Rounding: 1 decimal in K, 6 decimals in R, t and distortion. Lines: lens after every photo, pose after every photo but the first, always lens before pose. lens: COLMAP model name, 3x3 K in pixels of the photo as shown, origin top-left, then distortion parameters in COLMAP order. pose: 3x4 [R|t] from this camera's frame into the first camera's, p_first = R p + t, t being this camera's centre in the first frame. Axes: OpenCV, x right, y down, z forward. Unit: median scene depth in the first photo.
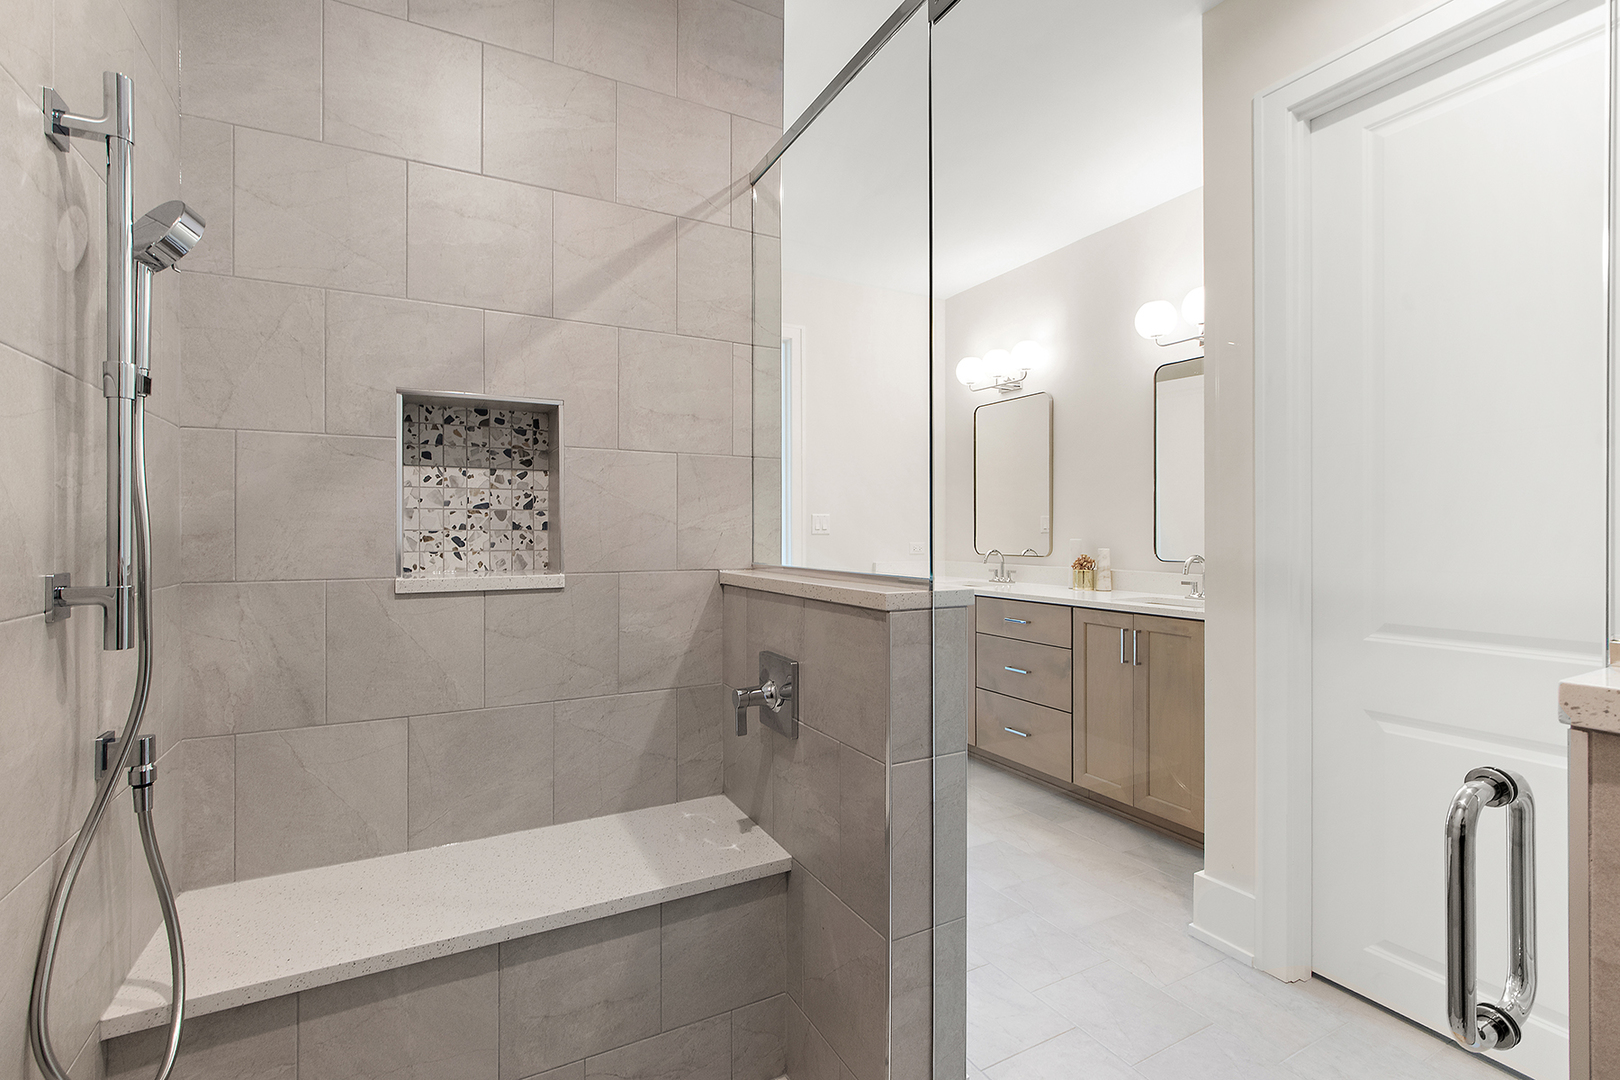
lens RADIAL K [[723.0, 0, 808.1], [0, 723.0, 536.3], [0, 0, 1]] dist [-0.000443, -0.000274]
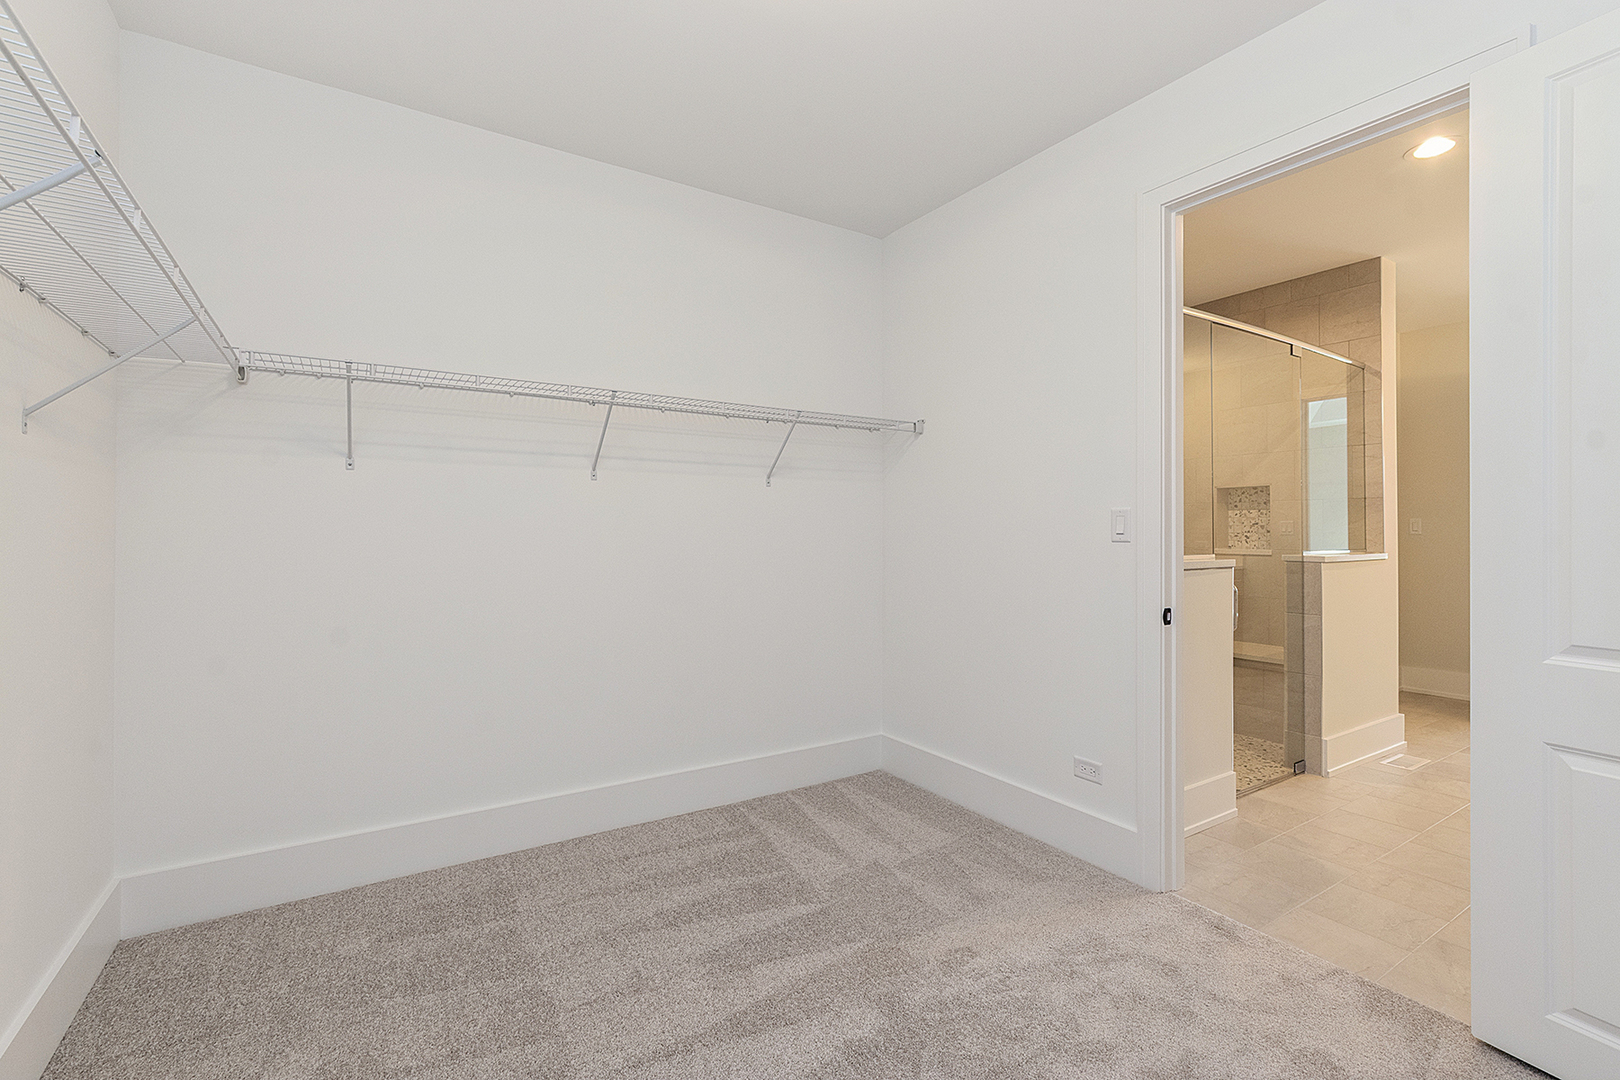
lens RADIAL K [[735.6, 0, 813.5], [0, 735.6, 521.6], [0, 0, 1]] dist [-0.001884, -0.001019]
pose [[0.074012, -0.011676, -0.997189, 2.180439], [-0.000547, 0.999931, -0.011749, -0.017596], [0.997257, 0.001415, 0.074000, -0.846327]]
